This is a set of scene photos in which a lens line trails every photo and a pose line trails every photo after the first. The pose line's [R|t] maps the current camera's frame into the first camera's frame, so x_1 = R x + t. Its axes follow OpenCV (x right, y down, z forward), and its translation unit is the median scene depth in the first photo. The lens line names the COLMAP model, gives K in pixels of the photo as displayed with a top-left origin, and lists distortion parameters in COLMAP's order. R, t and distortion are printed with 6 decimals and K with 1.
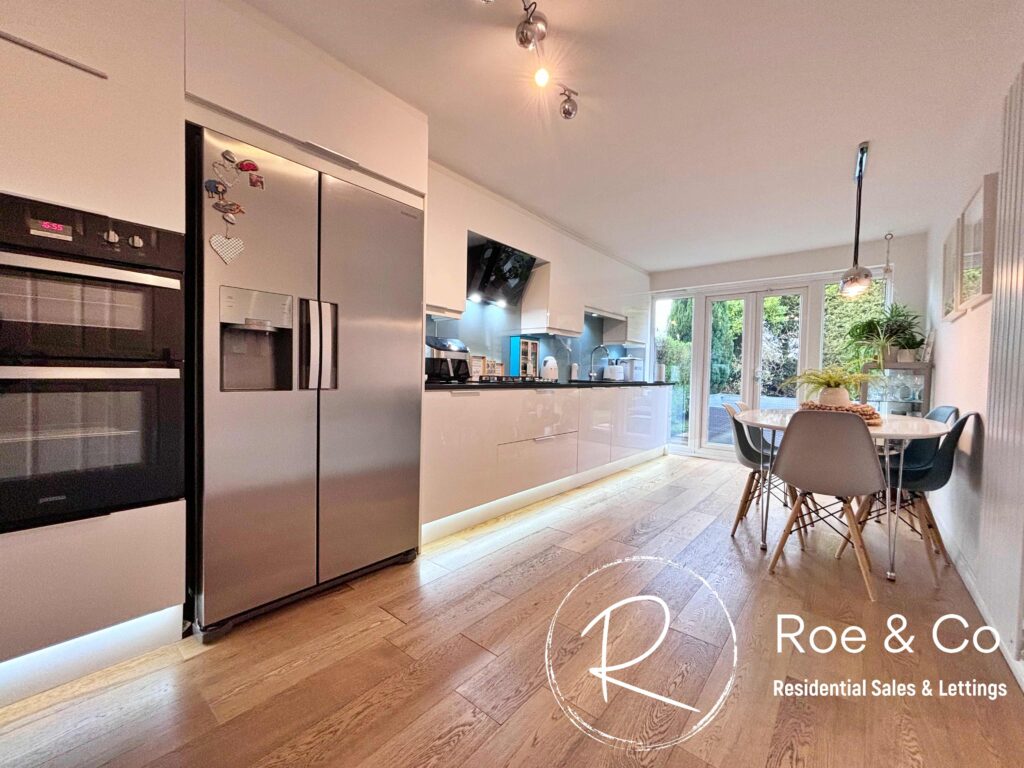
lens RADIAL K [[412.7, 0, 506.9], [0, 412.7, 385.7], [0, 0, 1]] dist [-0.002898, 0.001771]
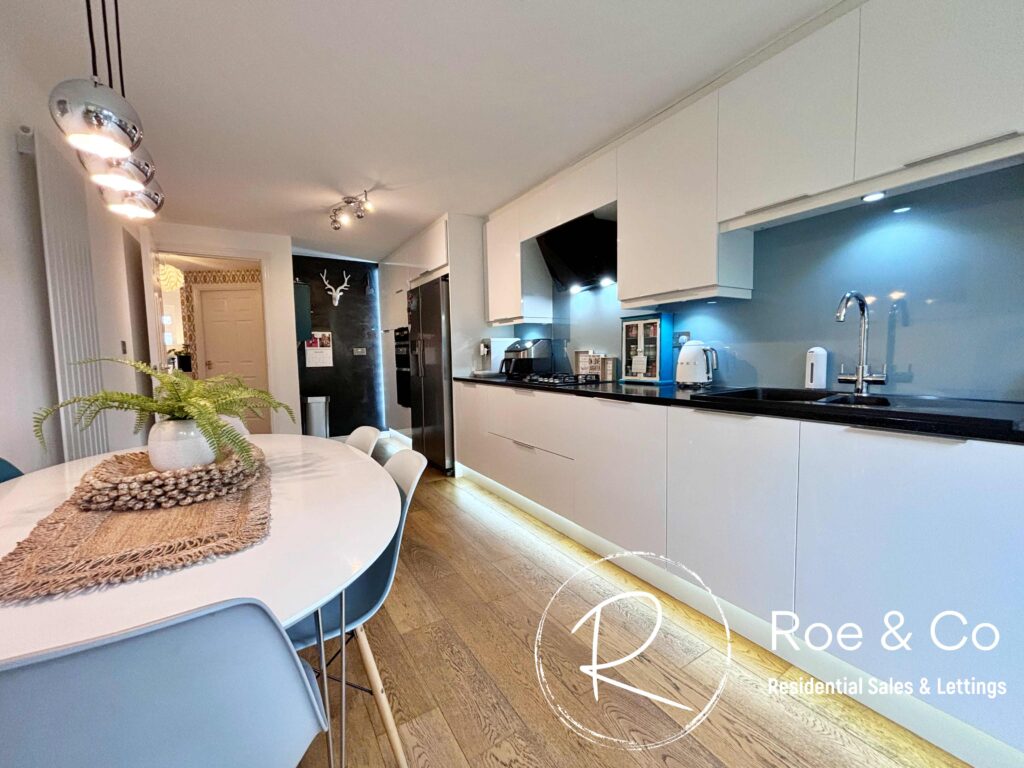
lens RADIAL K [[412.7, 0, 507.6], [0, 412.7, 383.8], [0, 0, 1]] dist [-0.002898, 0.001771]
pose [[-0.307356, 0.055218, -0.949991, 0.853126], [-0.010081, 0.998070, 0.061274, -0.053723], [0.951541, 0.028410, -0.306207, 1.125267]]
